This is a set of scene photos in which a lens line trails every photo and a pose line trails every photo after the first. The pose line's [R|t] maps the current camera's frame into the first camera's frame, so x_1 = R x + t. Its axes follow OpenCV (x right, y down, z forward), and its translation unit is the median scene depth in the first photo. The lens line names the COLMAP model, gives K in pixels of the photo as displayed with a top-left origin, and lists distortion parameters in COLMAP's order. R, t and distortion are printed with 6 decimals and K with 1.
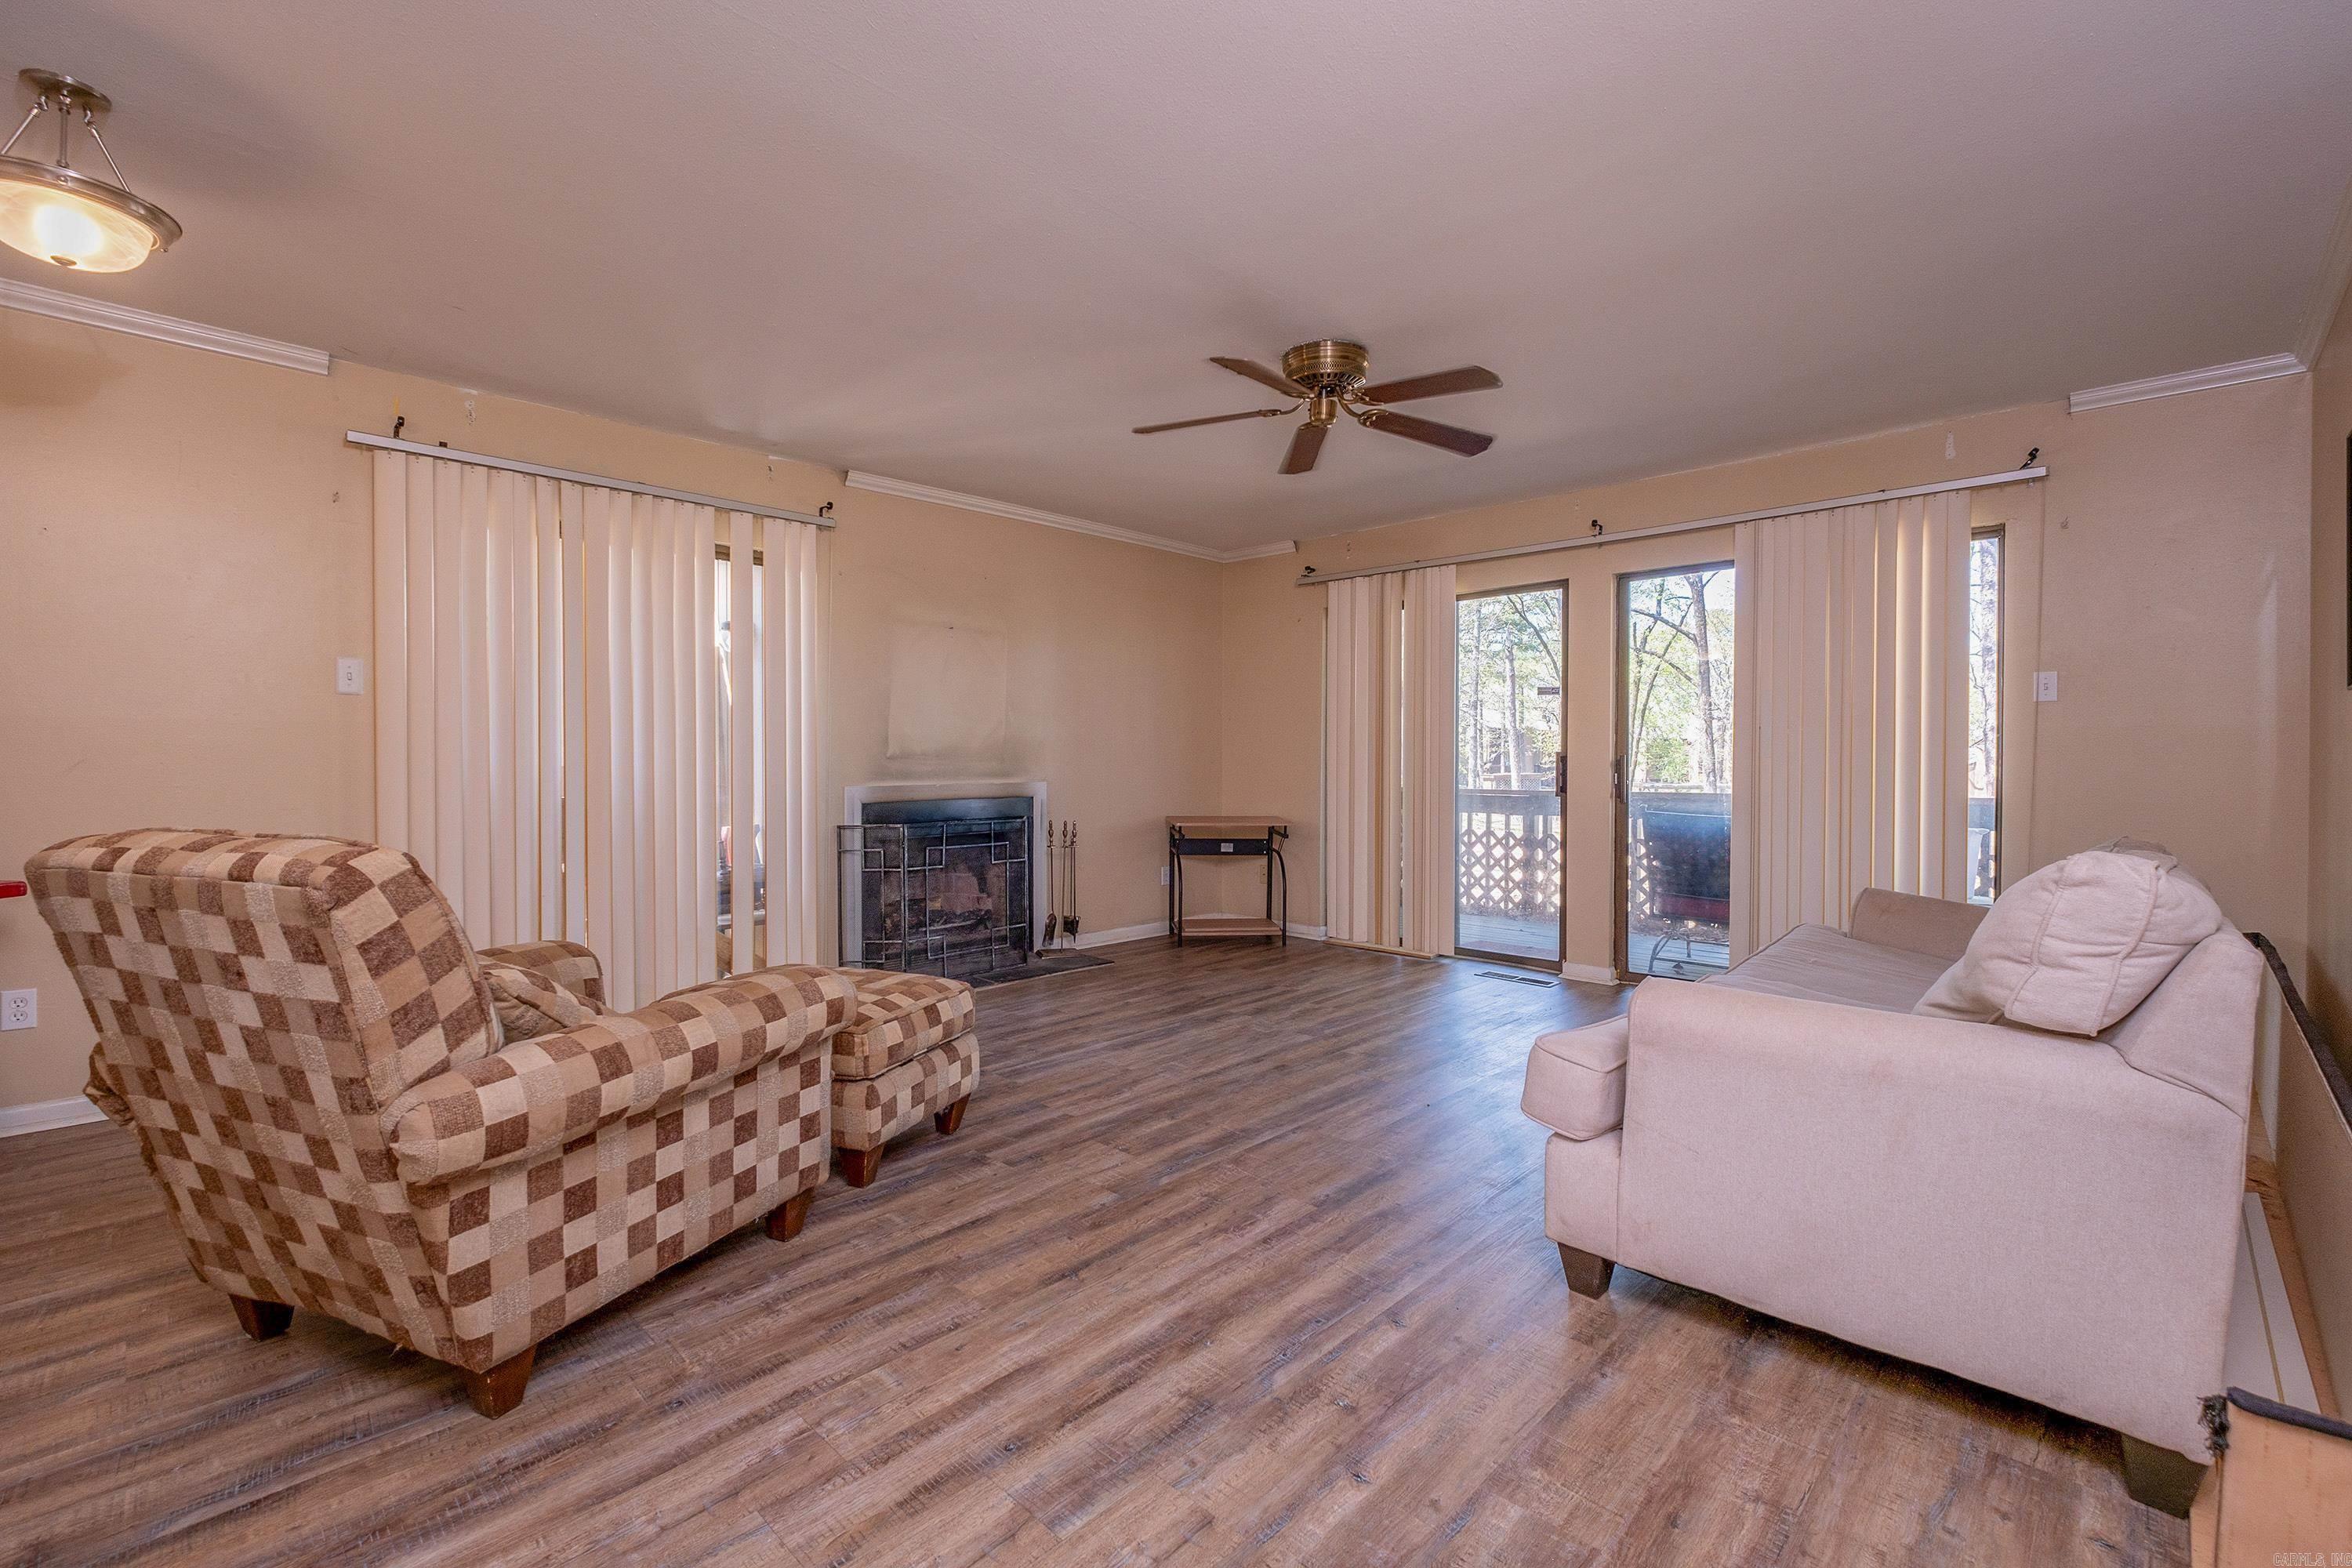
lens RADIAL K [[1039.2, 0, 1166.5], [0, 1039.2, 771.8], [0, 0, 1]] dist [-0.000643, -0.000122]
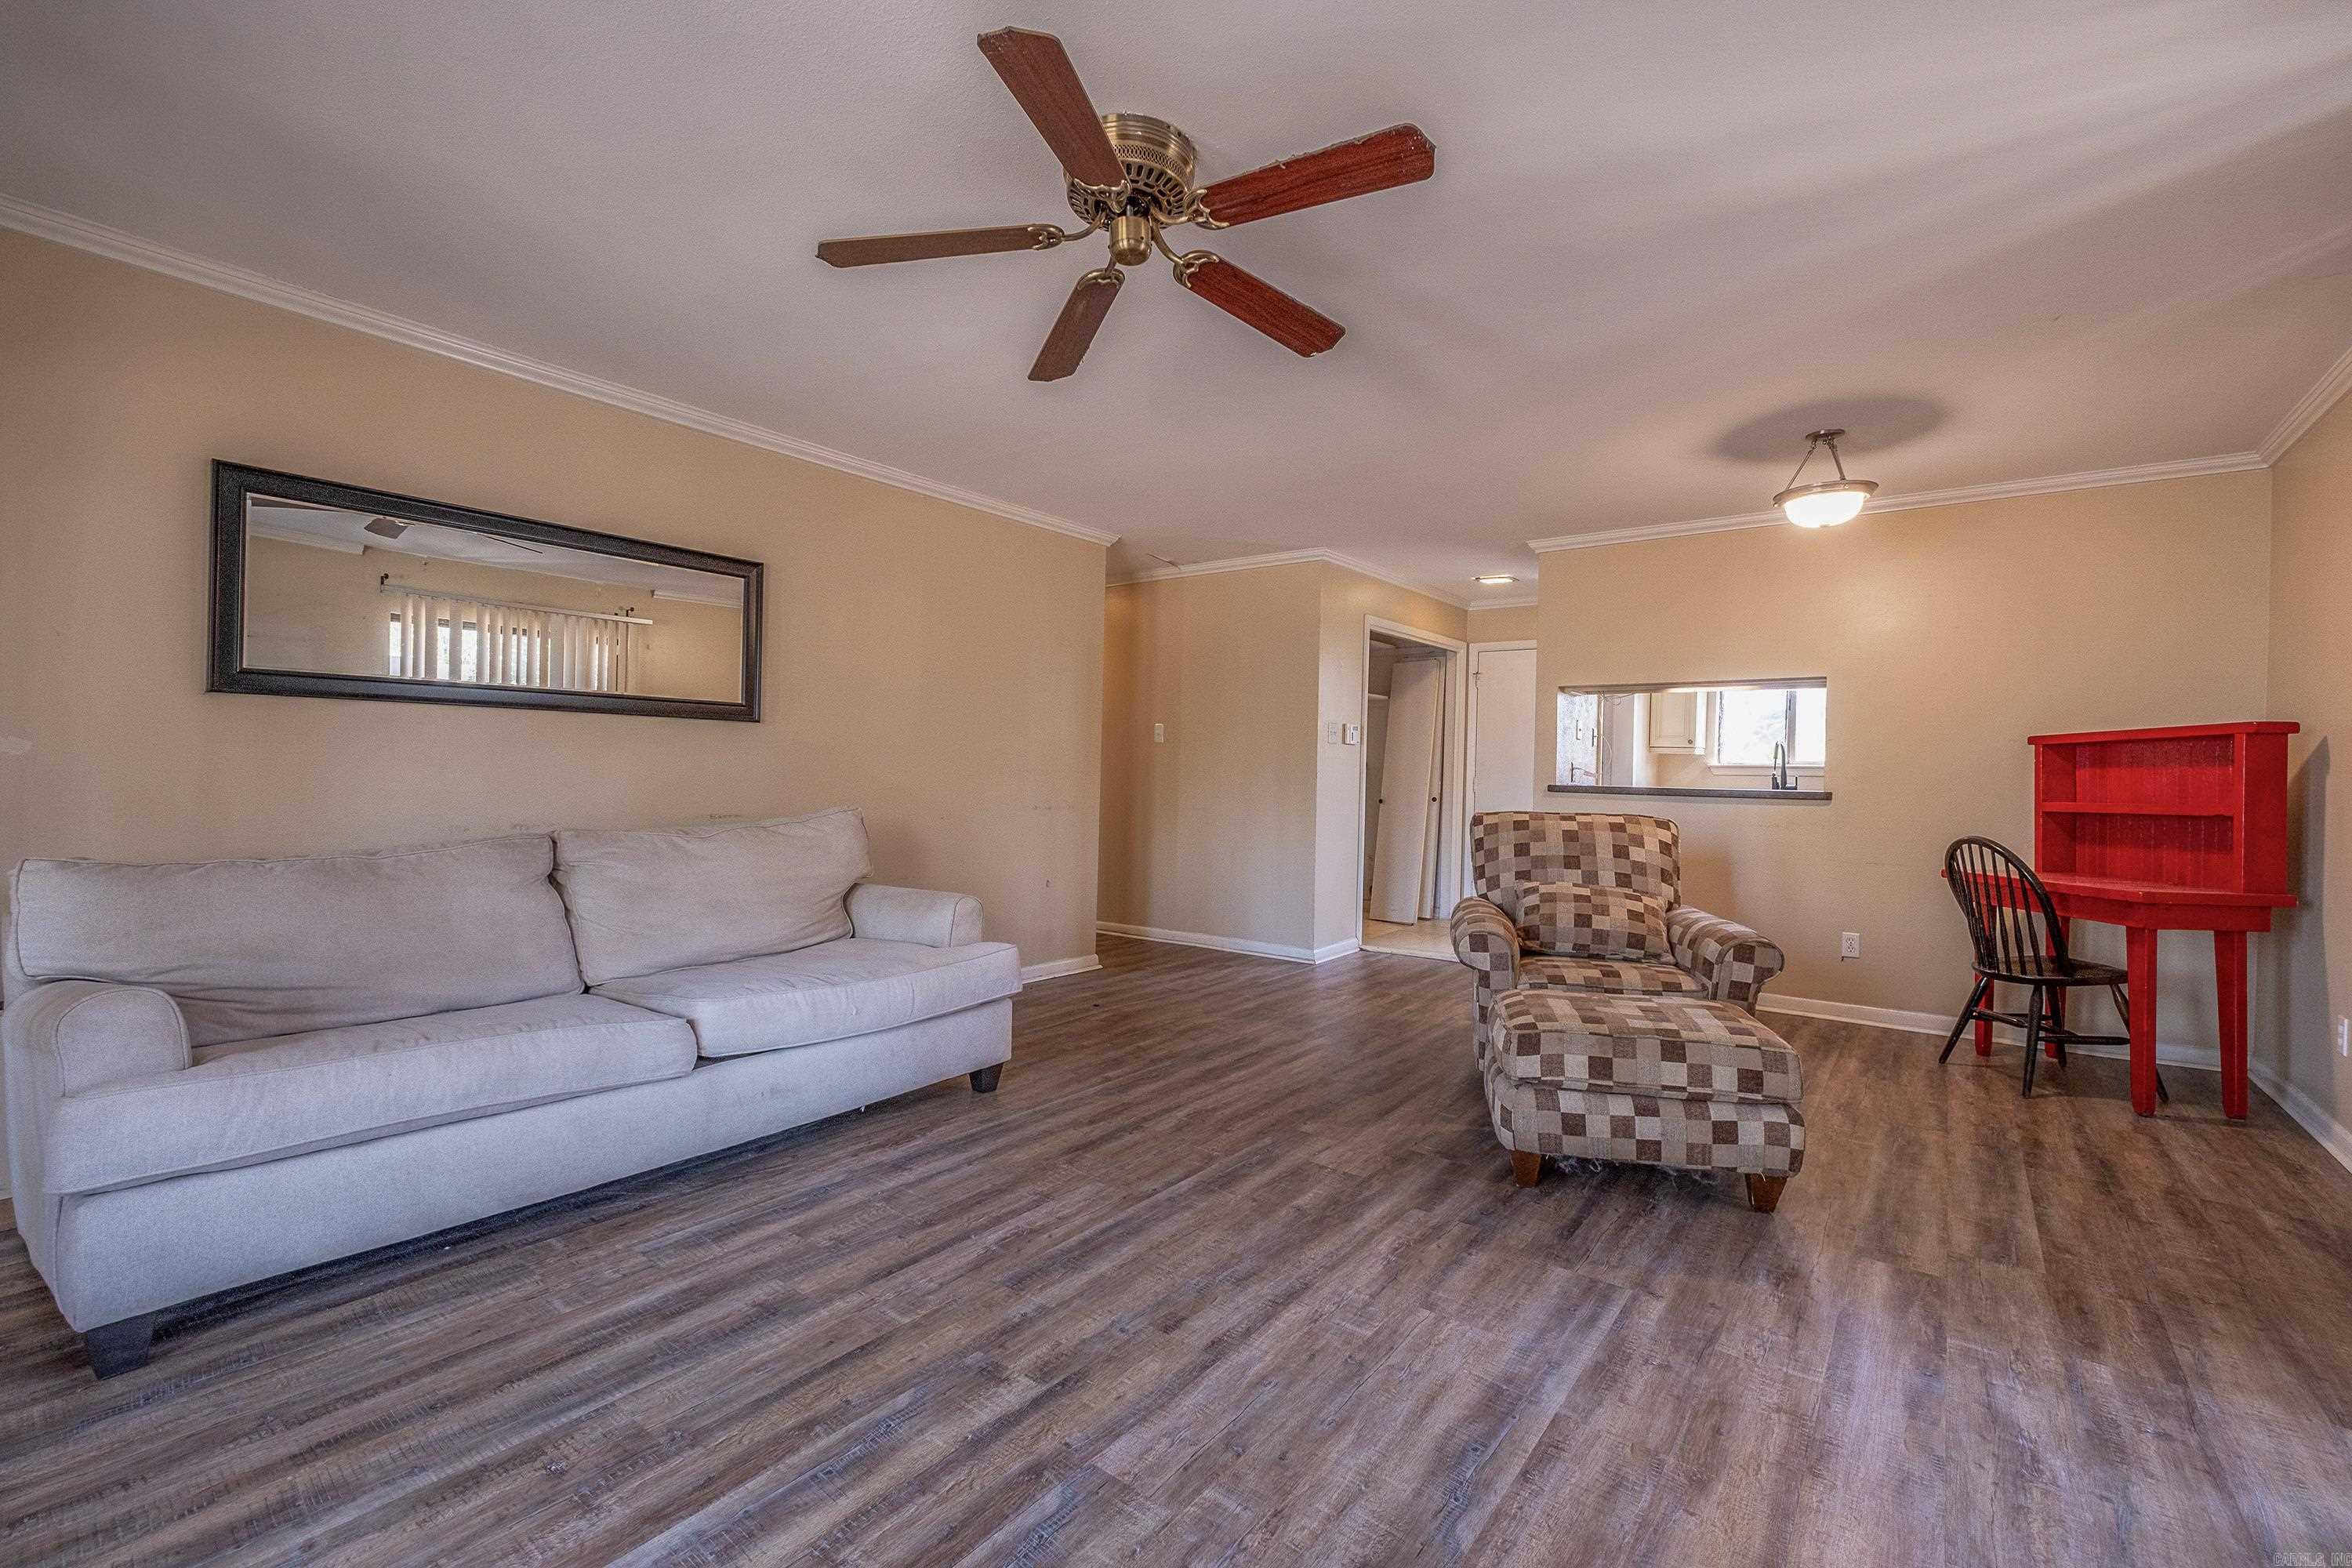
lens RADIAL K [[1039.2, 0, 1166.5], [0, 1039.2, 771.8], [0, 0, 1]] dist [-0.000643, -0.000122]
pose [[-0.993459, -0.020635, -0.112311, 0.224662], [-0.021908, 0.999709, 0.010111, -0.025663], [0.112070, 0.012505, -0.993622, 1.919006]]
